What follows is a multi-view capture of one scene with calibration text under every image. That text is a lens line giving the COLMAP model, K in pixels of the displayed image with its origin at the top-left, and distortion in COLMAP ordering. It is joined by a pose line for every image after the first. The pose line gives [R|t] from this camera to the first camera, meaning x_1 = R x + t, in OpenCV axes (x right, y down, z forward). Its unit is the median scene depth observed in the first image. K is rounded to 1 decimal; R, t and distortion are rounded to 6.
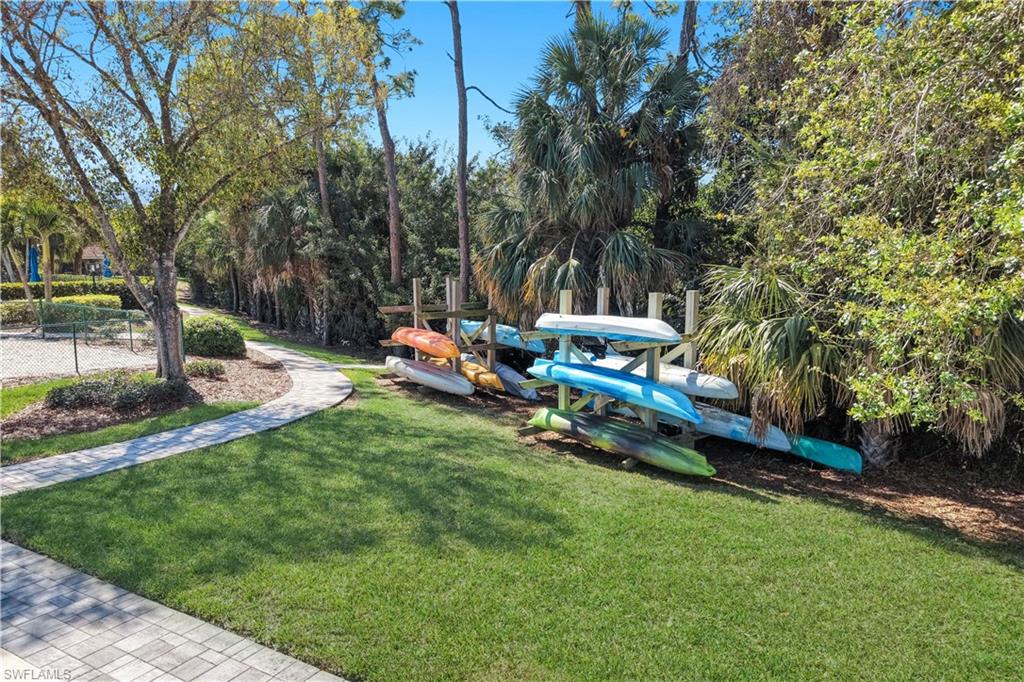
lens RADIAL K [[662.0, 0, 505.9], [0, 662.0, 343.2], [0, 0, 1]] dist [-0.024821, 0.000122]
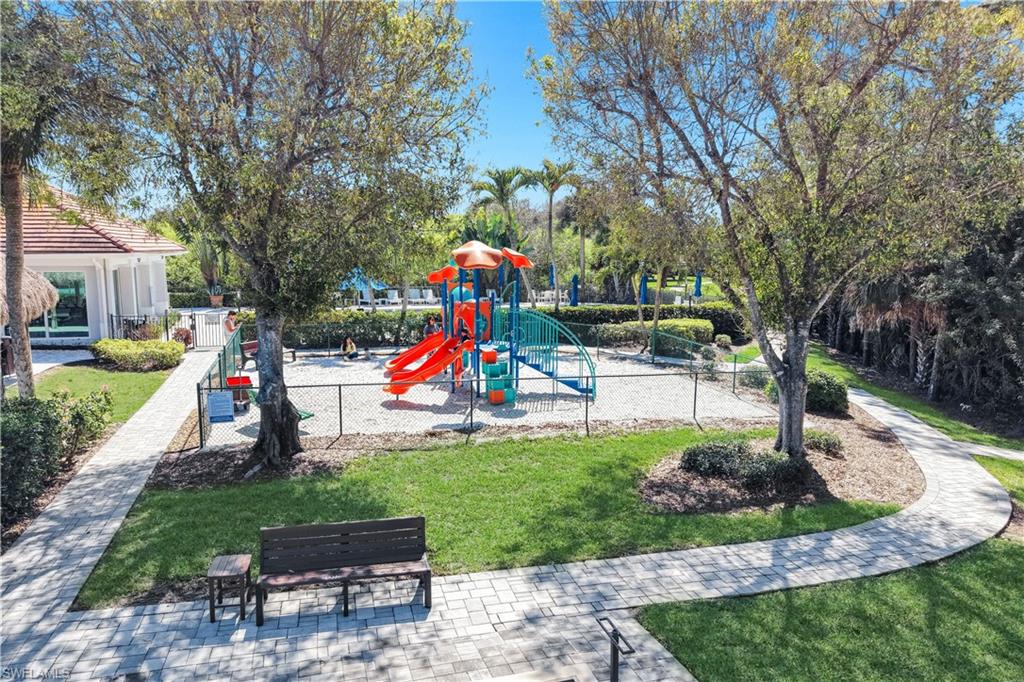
lens RADIAL K [[662.0, 0, 505.9], [0, 662.0, 343.2], [0, 0, 1]] dist [-0.024821, 0.000122]
pose [[0.713290, 0.109659, -0.692237, -0.159650], [-0.098670, 0.993559, 0.055722, -0.115244], [0.693889, 0.028557, 0.719516, 0.020888]]
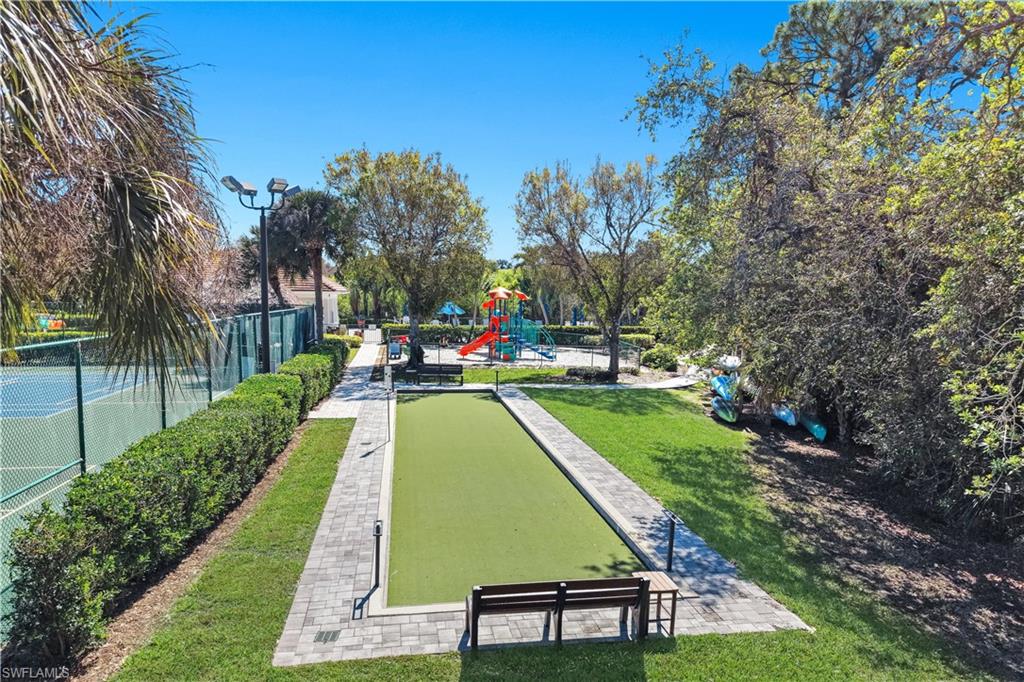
lens RADIAL K [[662.0, 0, 505.9], [0, 662.0, 343.2], [0, 0, 1]] dist [-0.024821, 0.000122]
pose [[0.610247, 0.072838, -0.788856, 1.213577], [-0.118334, 0.992974, 0.000143, 0.006617], [0.783324, 0.093261, 0.614578, -0.840159]]
